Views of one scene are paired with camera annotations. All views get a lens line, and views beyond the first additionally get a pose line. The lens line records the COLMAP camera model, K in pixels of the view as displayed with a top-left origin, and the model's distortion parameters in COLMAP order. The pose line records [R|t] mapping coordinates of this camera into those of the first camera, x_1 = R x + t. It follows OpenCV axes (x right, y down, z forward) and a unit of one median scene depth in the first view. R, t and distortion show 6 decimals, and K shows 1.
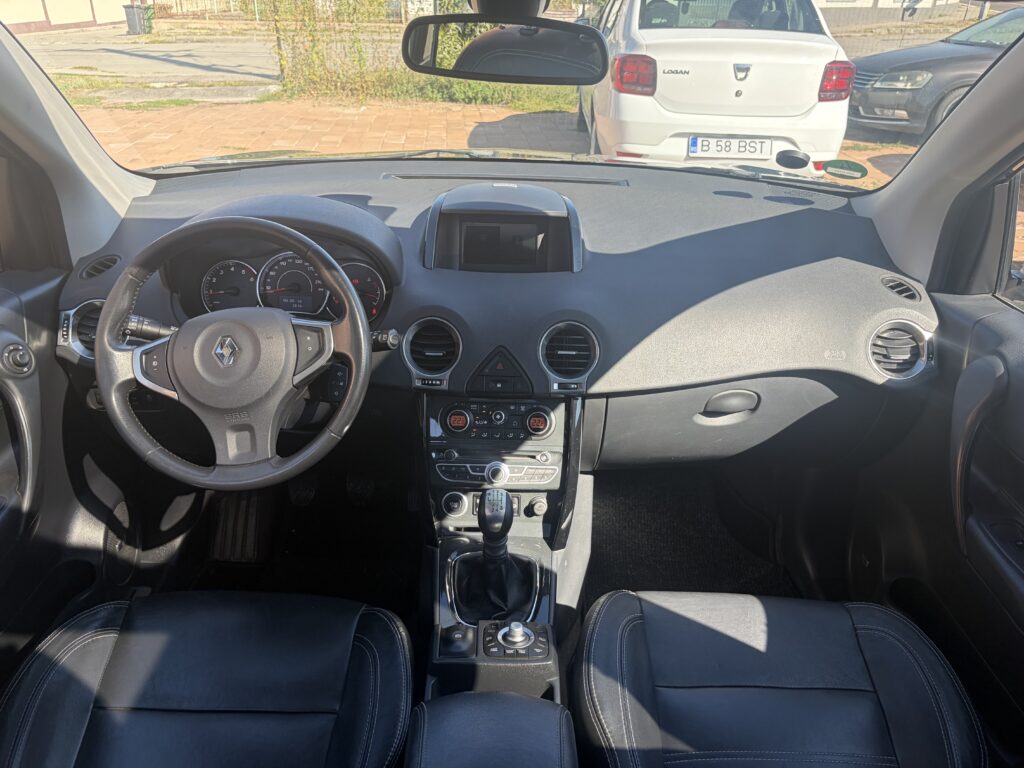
lens RADIAL K [[765.6, 0, 512.2], [0, 765.6, 388.1], [0, 0, 1]] dist [0.049094, -0.060871]
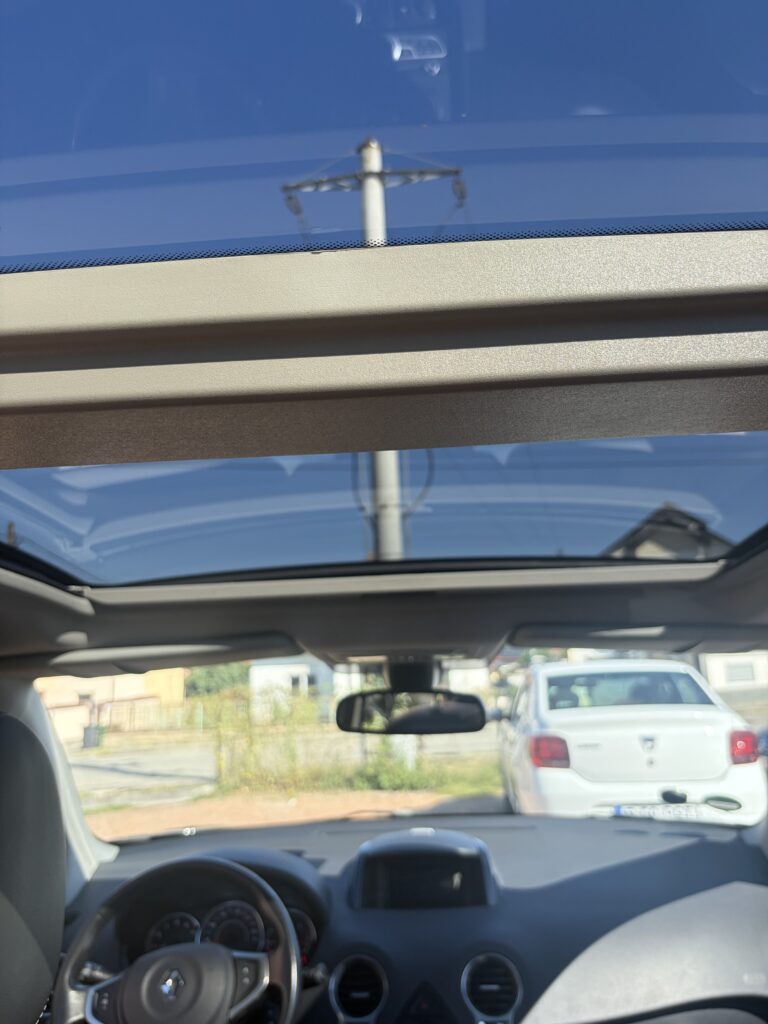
lens RADIAL K [[795.5, 0, 383.0], [0, 795.5, 535.4], [0, 0, 1]] dist [-0.001287, 0.001146]
pose [[0.996121, -0.071348, -0.051503, 0.026498], [0.023745, 0.781531, -0.623414, 0.135375], [0.084731, 0.619773, 0.780194, -0.207496]]
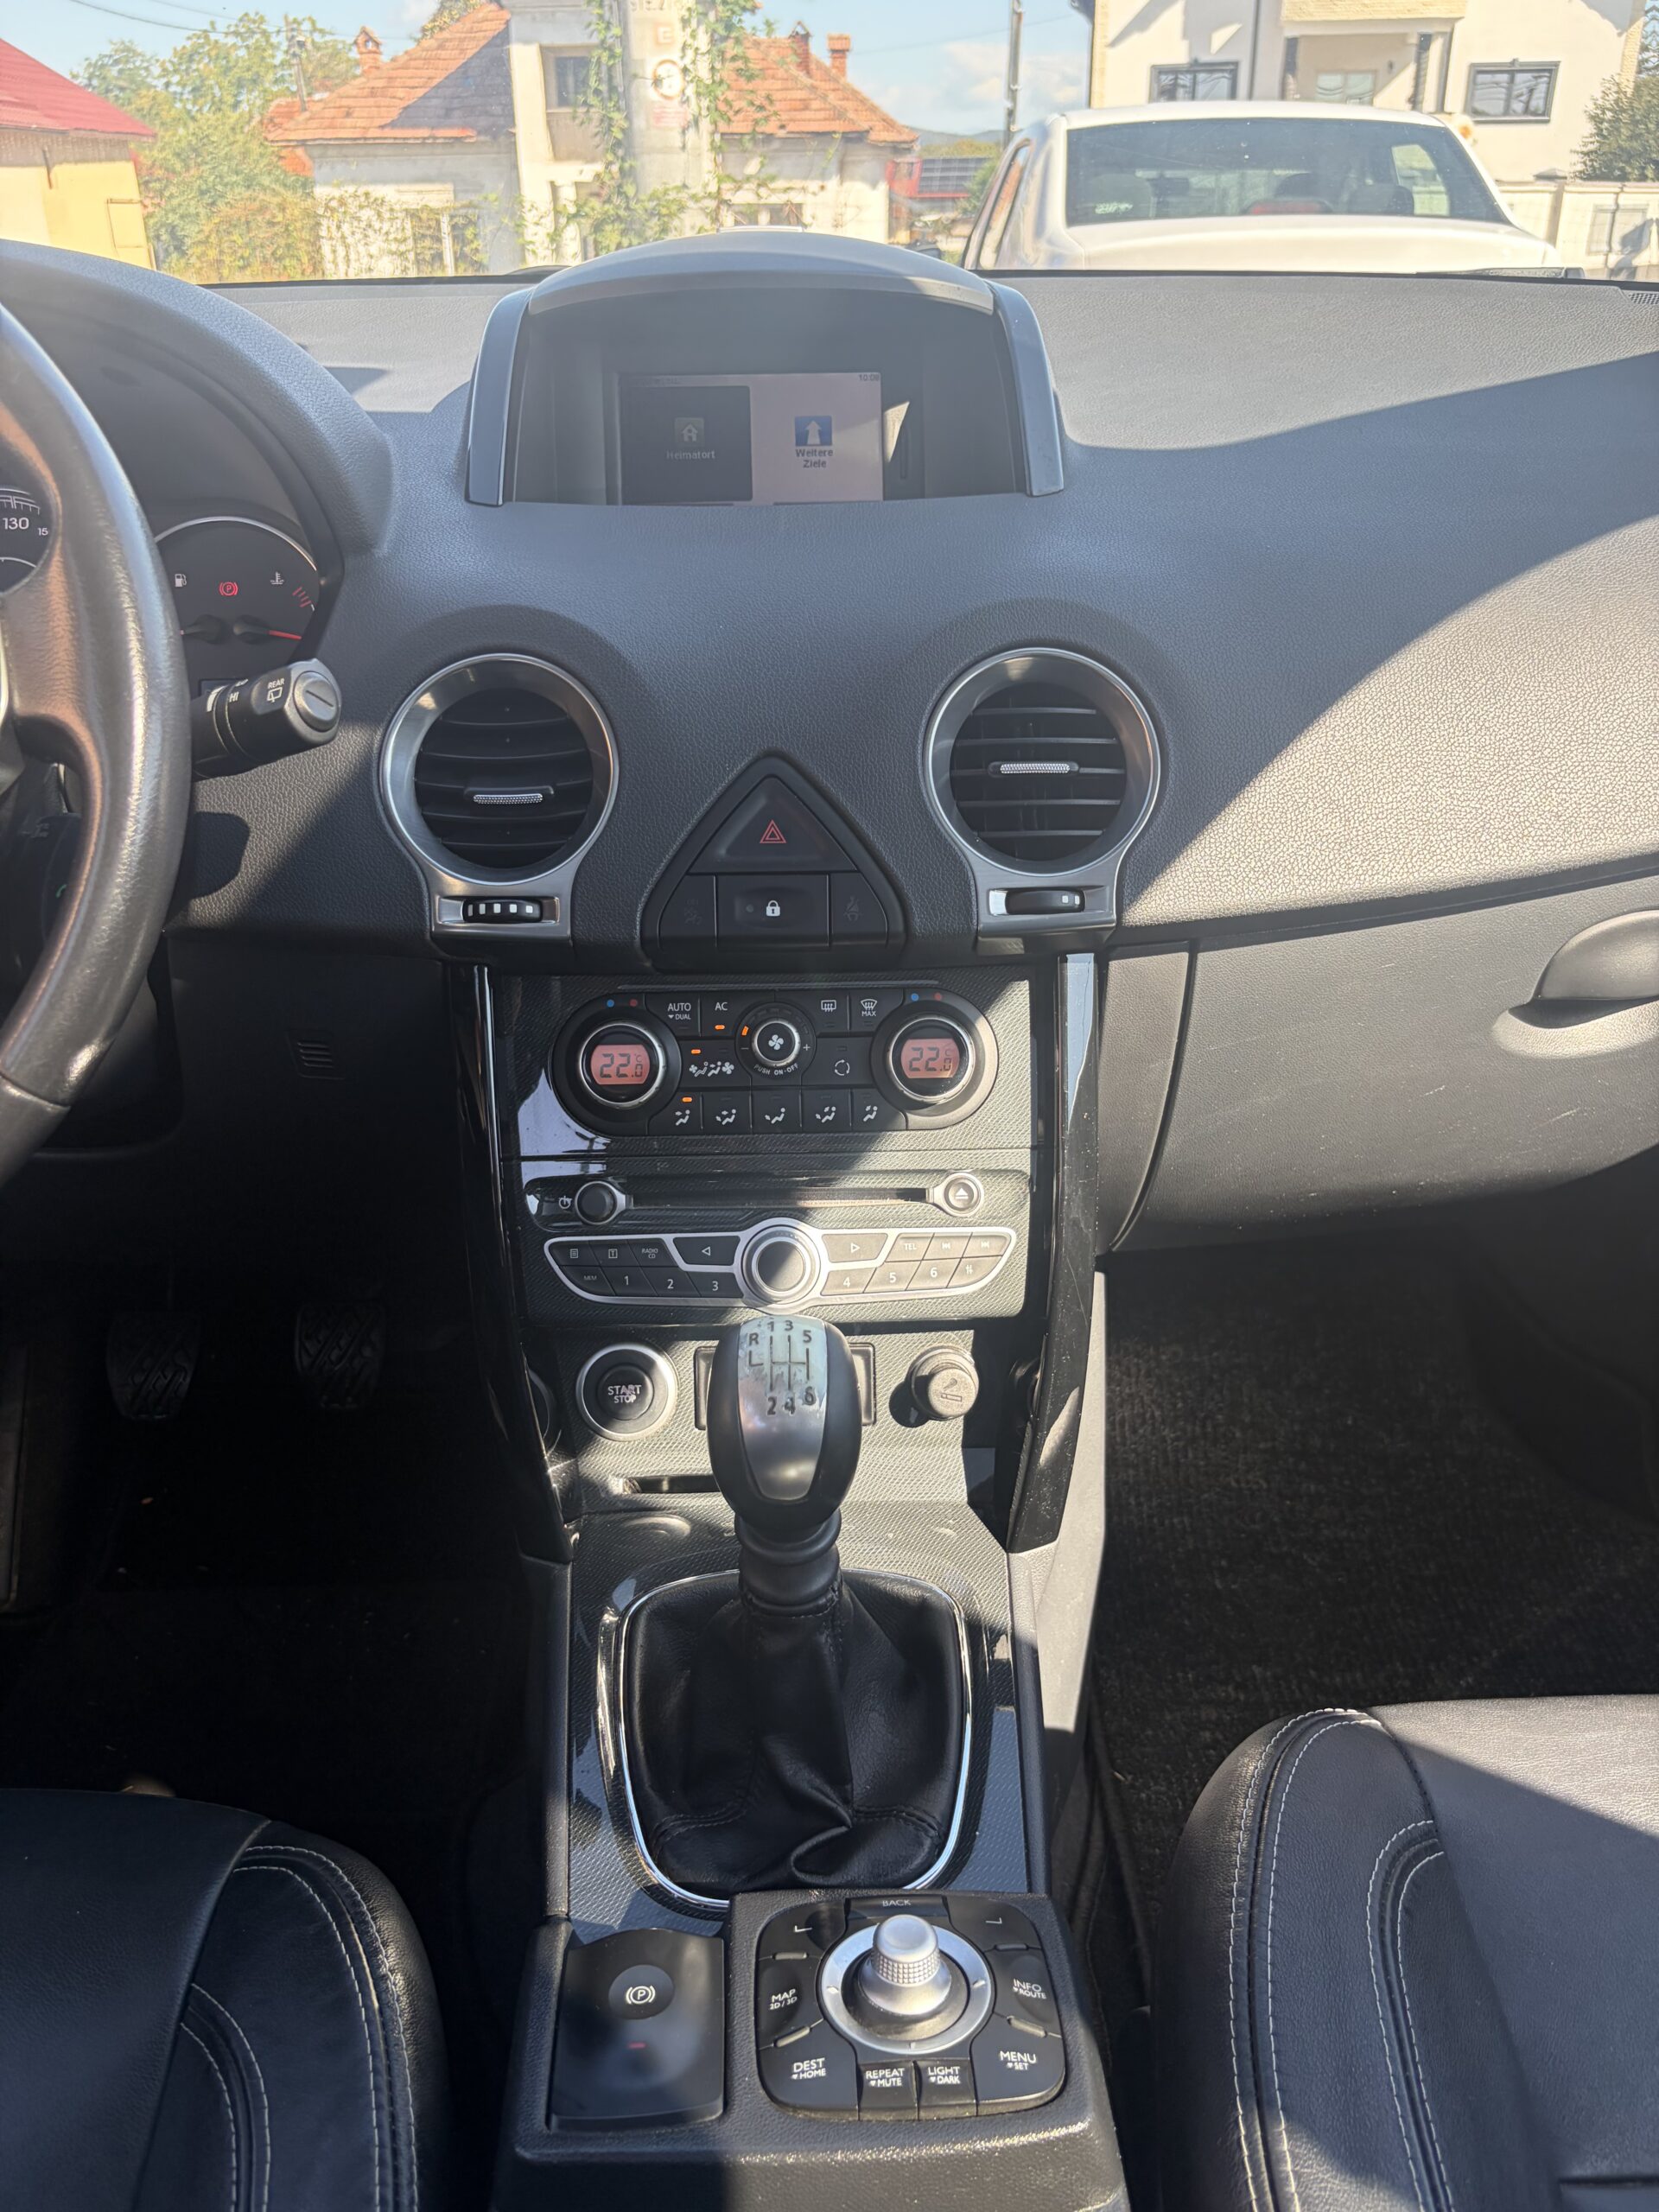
lens RADIAL K [[1658.1, 0, 828.2], [0, 1658.1, 1110.3], [0, 0, 1]] dist [0.032456, -0.056692]
pose [[0.998720, -0.047421, 0.017607, -0.011335], [0.047700, 0.998737, -0.015753, 0.069319], [-0.016838, 0.016573, 0.999721, 0.439257]]
